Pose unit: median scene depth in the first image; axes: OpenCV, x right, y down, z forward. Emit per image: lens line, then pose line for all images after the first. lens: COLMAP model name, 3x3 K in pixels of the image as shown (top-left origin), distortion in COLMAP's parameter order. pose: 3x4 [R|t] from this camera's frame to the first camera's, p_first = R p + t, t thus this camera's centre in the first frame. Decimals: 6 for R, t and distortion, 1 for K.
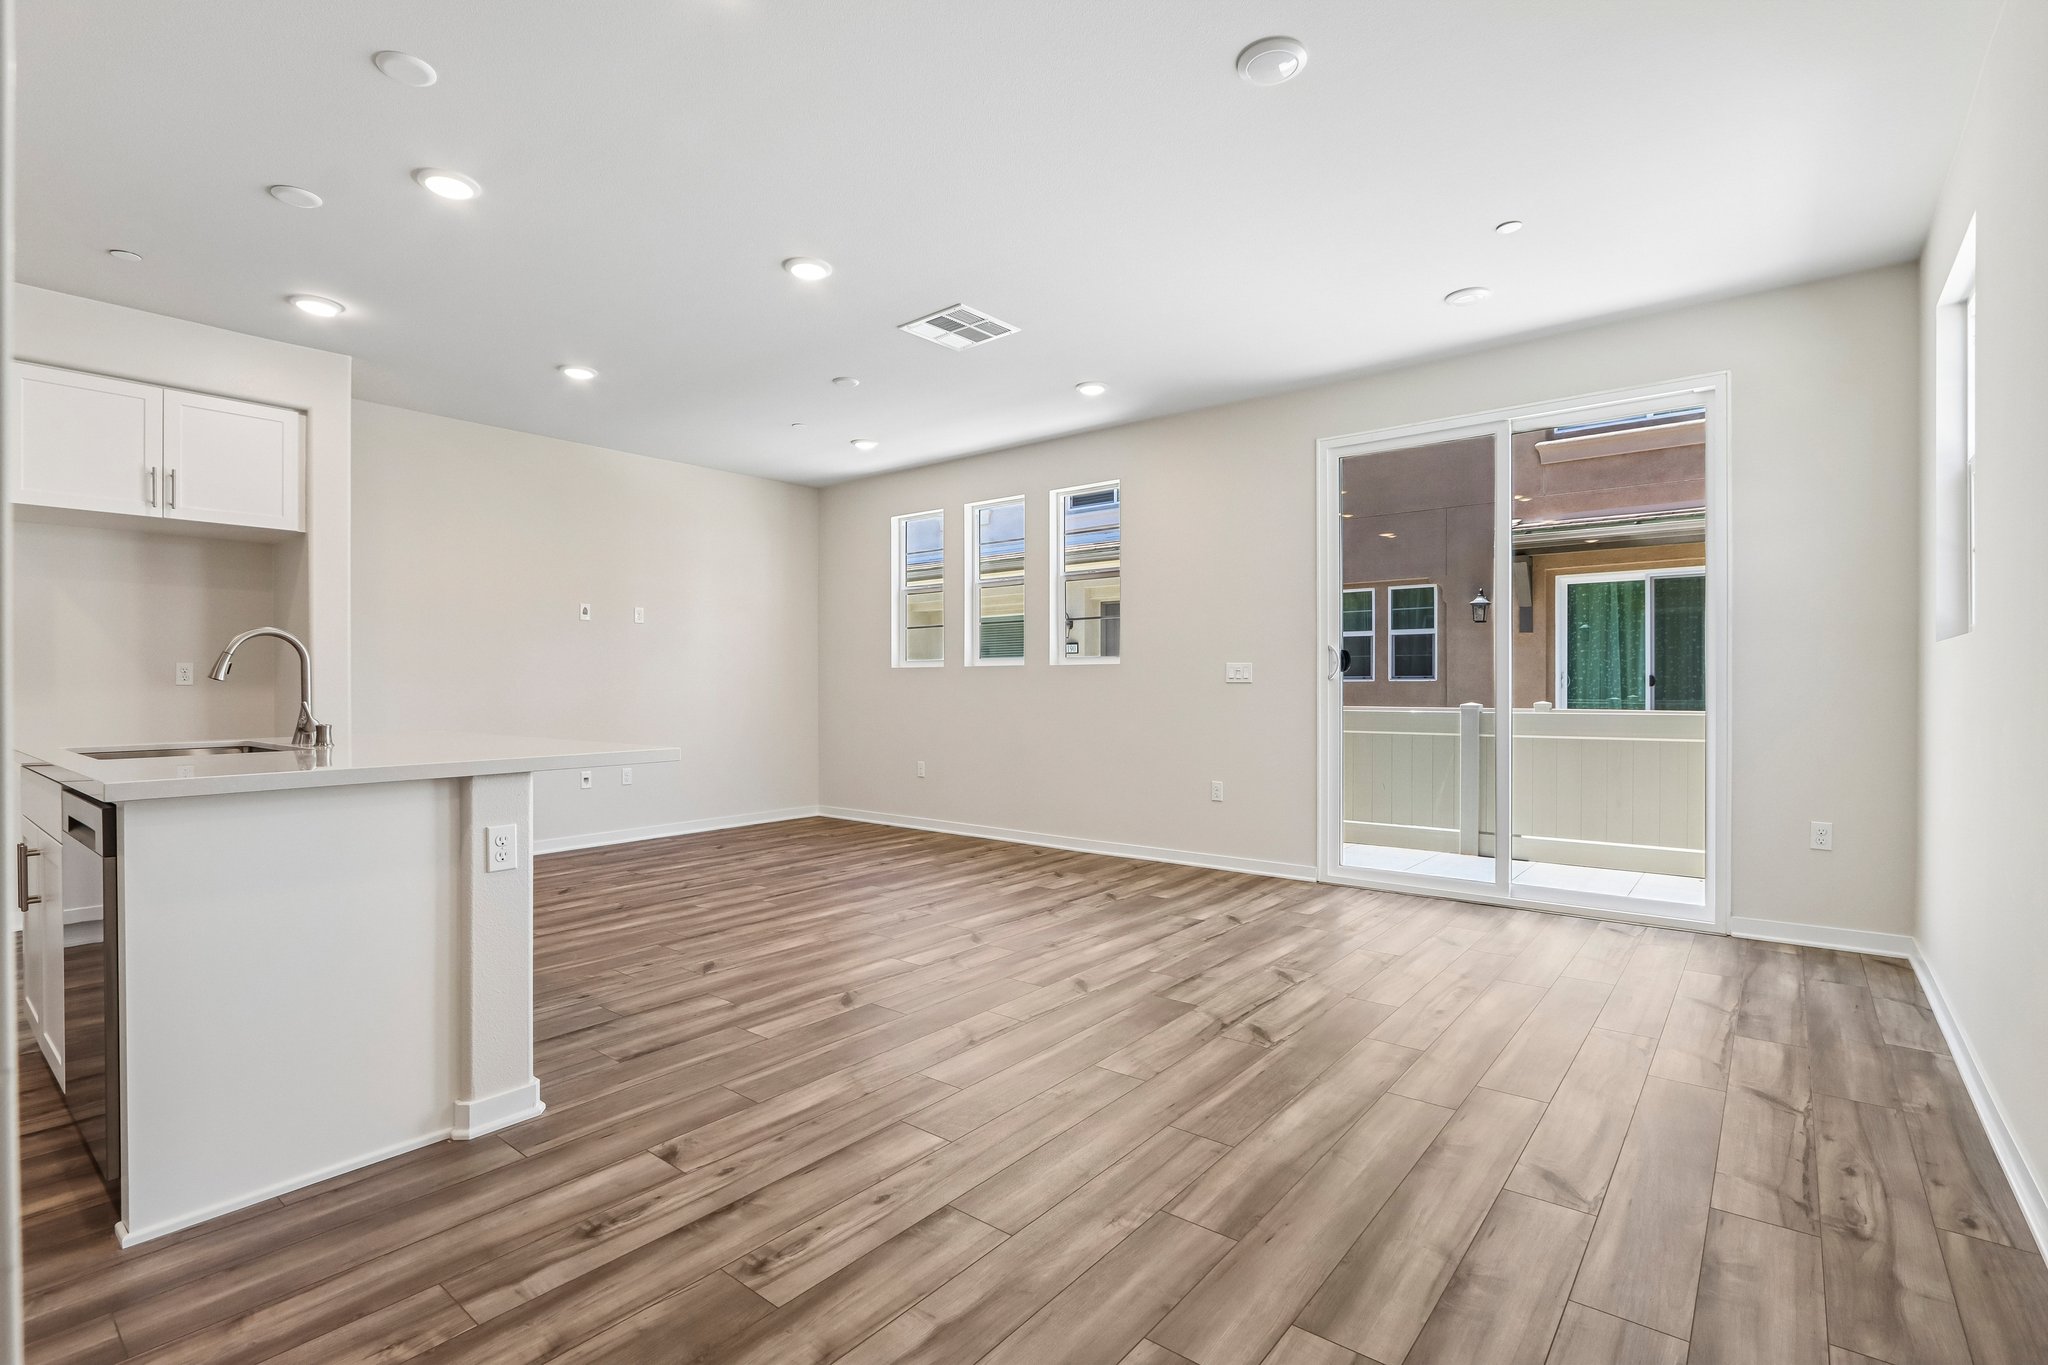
lens RADIAL K [[945.4, 0, 1016.9], [0, 945.4, 681.5], [0, 0, 1]] dist [-0.005209, -0.000209]
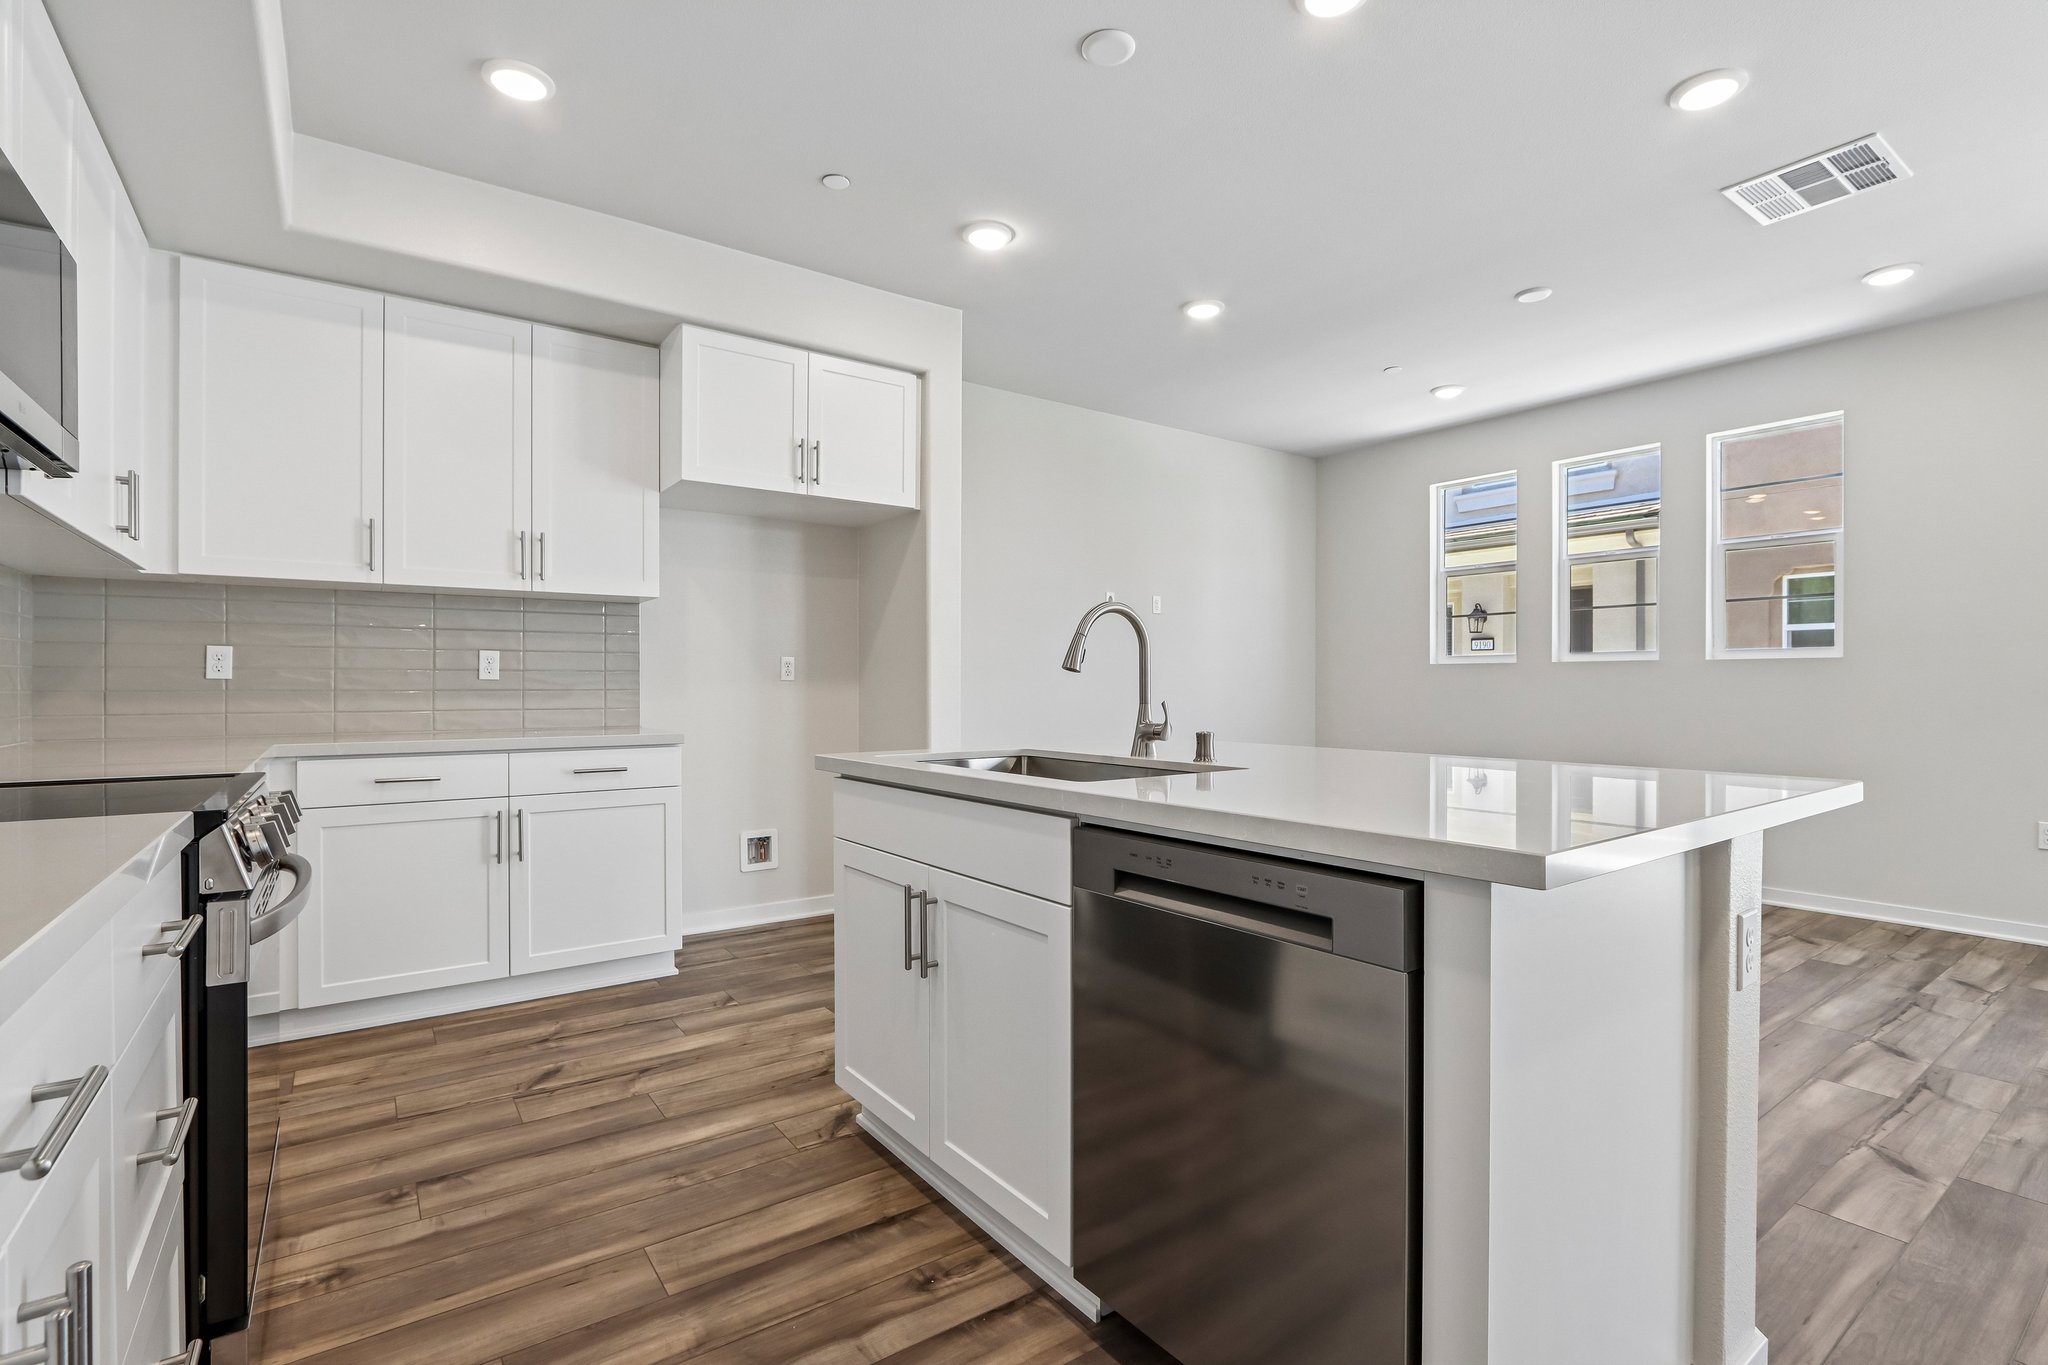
lens RADIAL K [[945.4, 0, 1035.4], [0, 945.4, 687.9], [0, 0, 1]] dist [-0.005209, -0.000209]
pose [[0.968946, 0.005702, -0.247208, -0.432247], [-0.004350, 0.999972, 0.006018, 0.004334], [0.247236, -0.004756, 0.968944, 0.160596]]
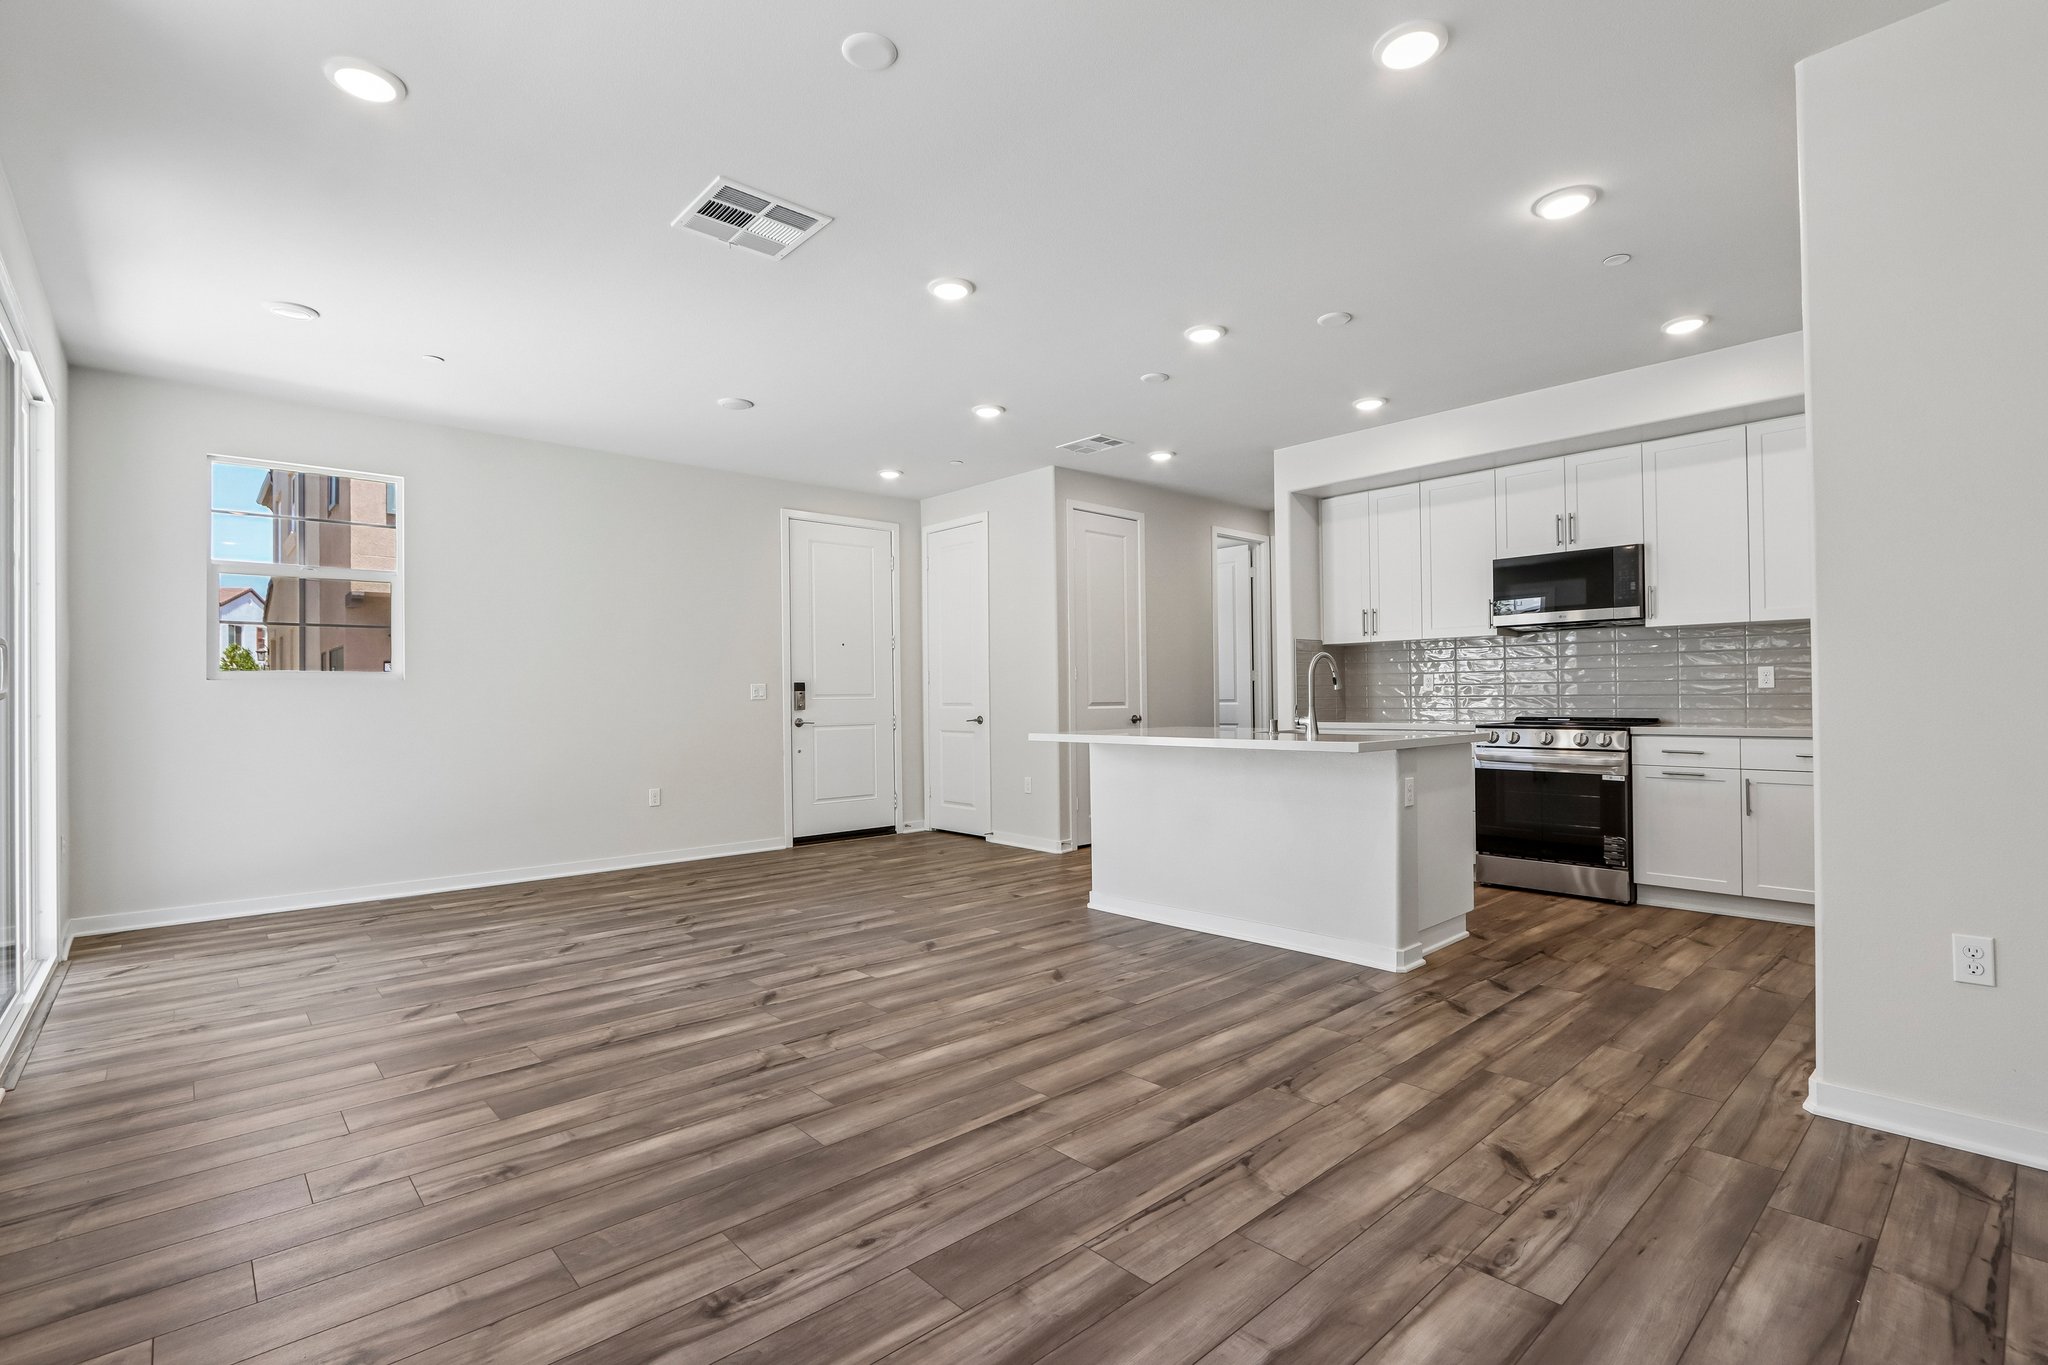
lens RADIAL K [[945.4, 0, 1020.6], [0, 945.4, 690.9], [0, 0, 1]] dist [-0.005209, -0.000209]
pose [[-0.989056, 0.014463, 0.146827, -0.355447], [0.013060, 0.999859, -0.010518, 0.006174], [-0.146959, -0.008486, -0.989106, 1.621291]]
